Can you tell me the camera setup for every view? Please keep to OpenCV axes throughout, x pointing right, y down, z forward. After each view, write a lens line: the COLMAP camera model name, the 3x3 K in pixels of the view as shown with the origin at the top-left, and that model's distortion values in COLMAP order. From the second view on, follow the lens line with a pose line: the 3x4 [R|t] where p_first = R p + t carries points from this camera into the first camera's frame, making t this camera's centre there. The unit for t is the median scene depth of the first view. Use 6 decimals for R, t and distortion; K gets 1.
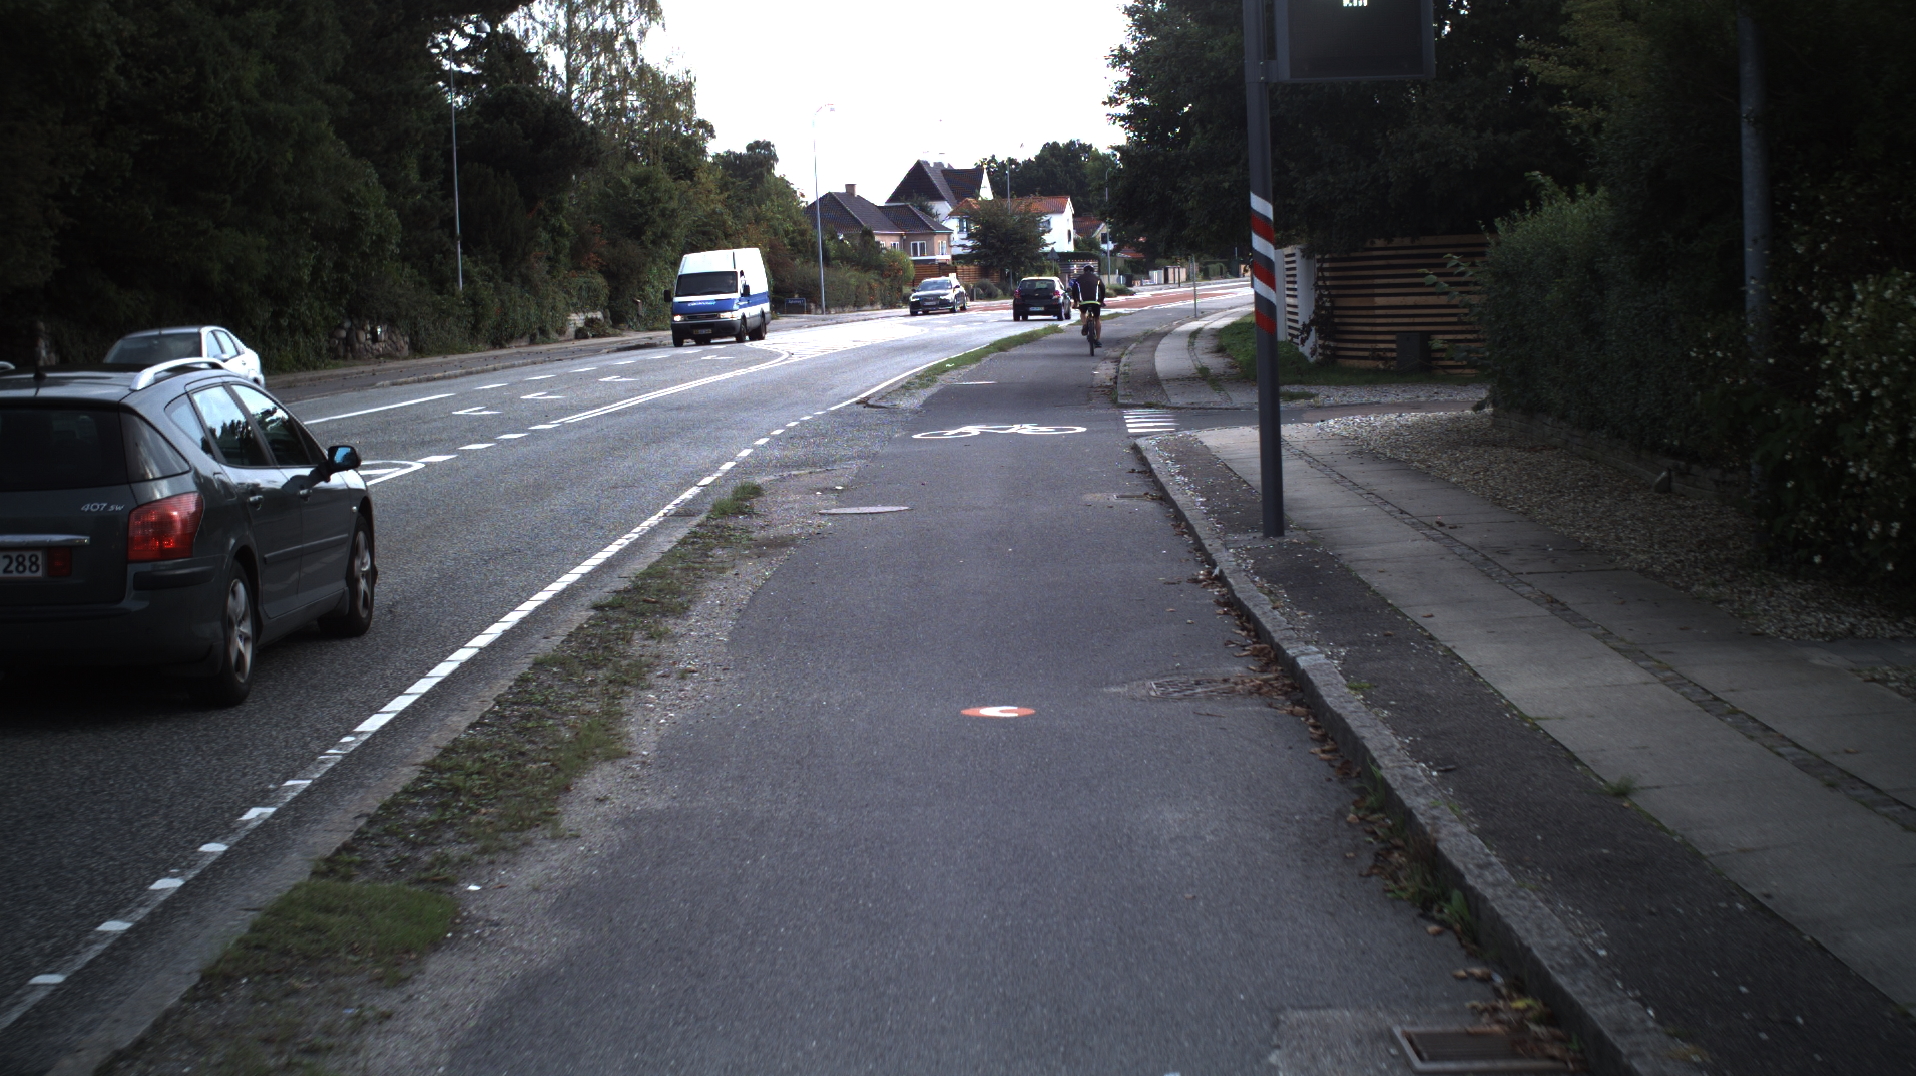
lens RADIAL K [[3232.1, 0, 958.0], [0, 3232.1, 538.0], [0, 0, 1]] dist [-0.272138, 0.269396]
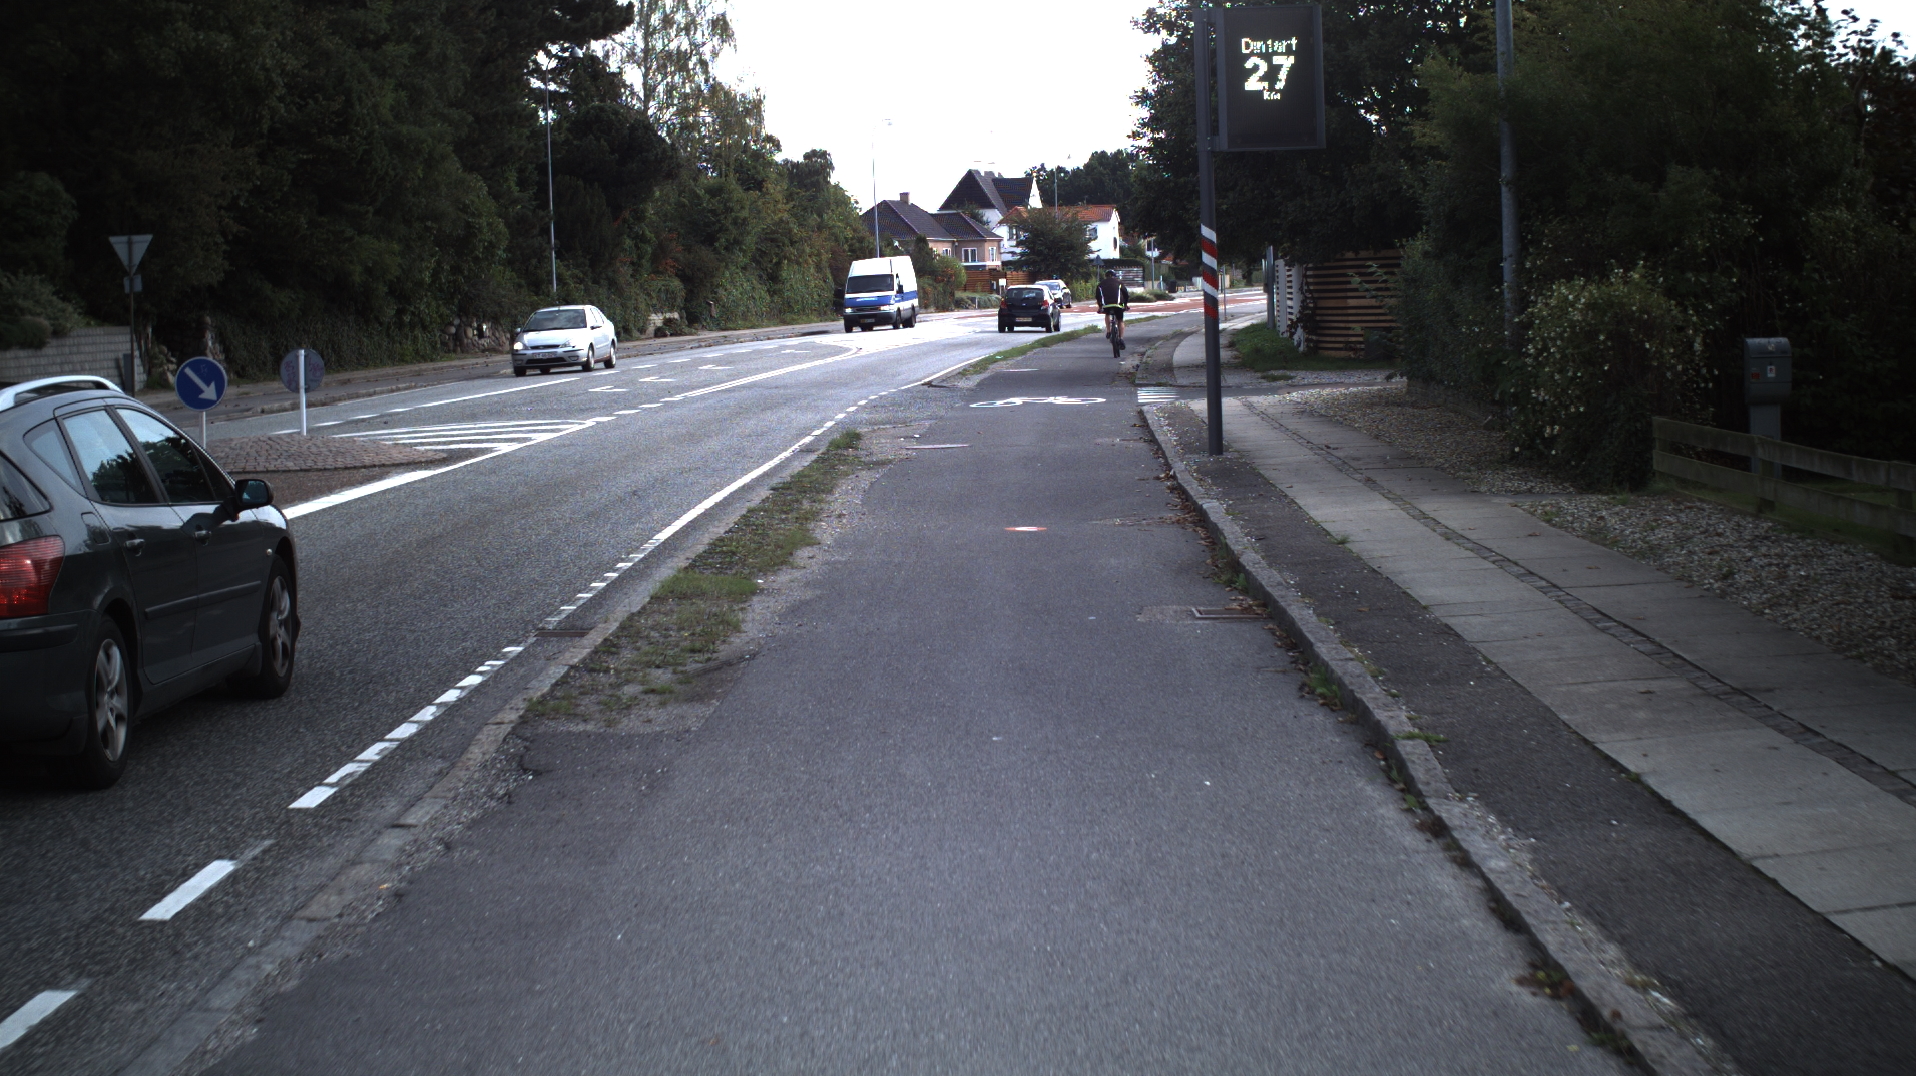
lens RADIAL K [[3232.1, 0, 958.0], [0, 3232.1, 538.0], [0, 0, 1]] dist [-0.272138, 0.269396]
pose [[0.999872, 0.005400, -0.015039, 0.000269], [-0.005426, 0.999984, -0.001674, 0.008257], [0.015030, 0.001756, 0.999886, -0.099086]]
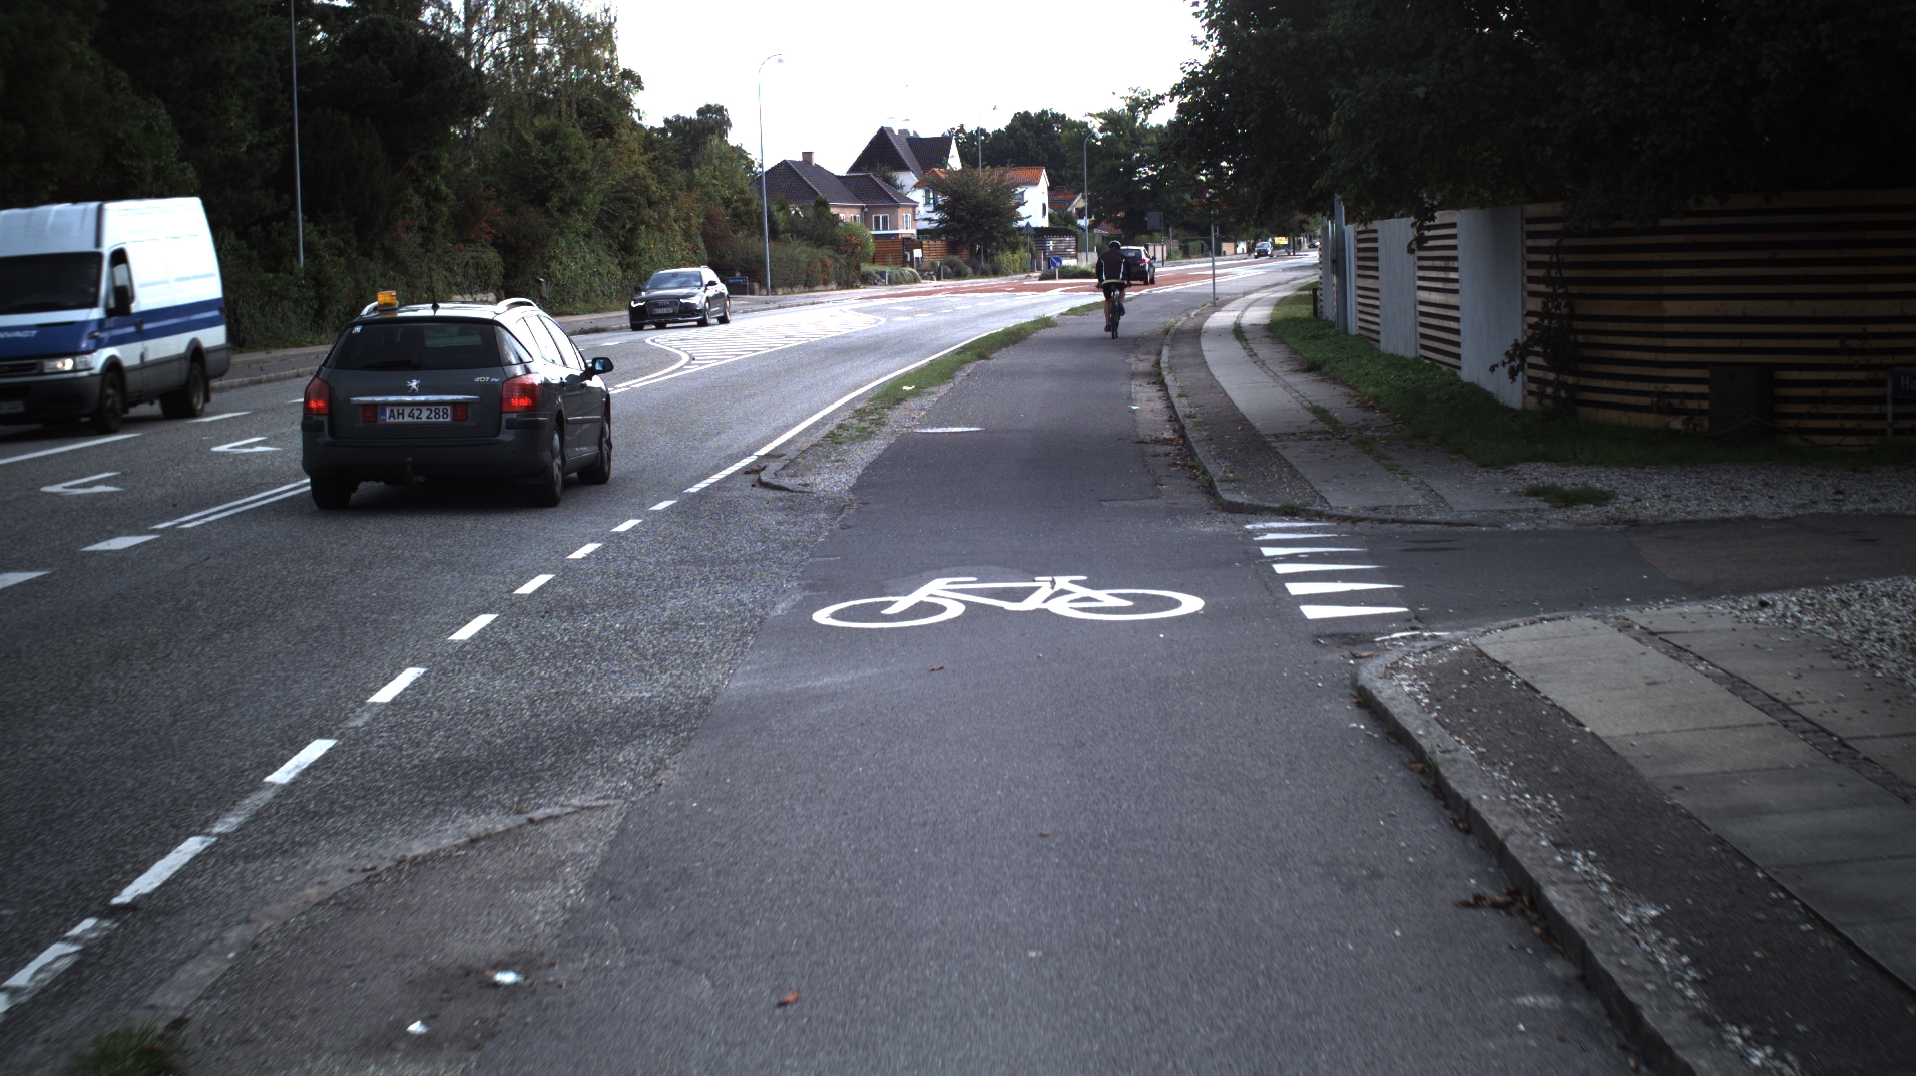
lens RADIAL K [[3232.1, 0, 958.0], [0, 3232.1, 538.0], [0, 0, 1]] dist [-0.272138, 0.269396]
pose [[0.999915, 0.006748, 0.011177, 0.000312], [-0.006831, 0.999949, 0.007424, -0.016461], [-0.011127, -0.007499, 0.999910, 0.198815]]
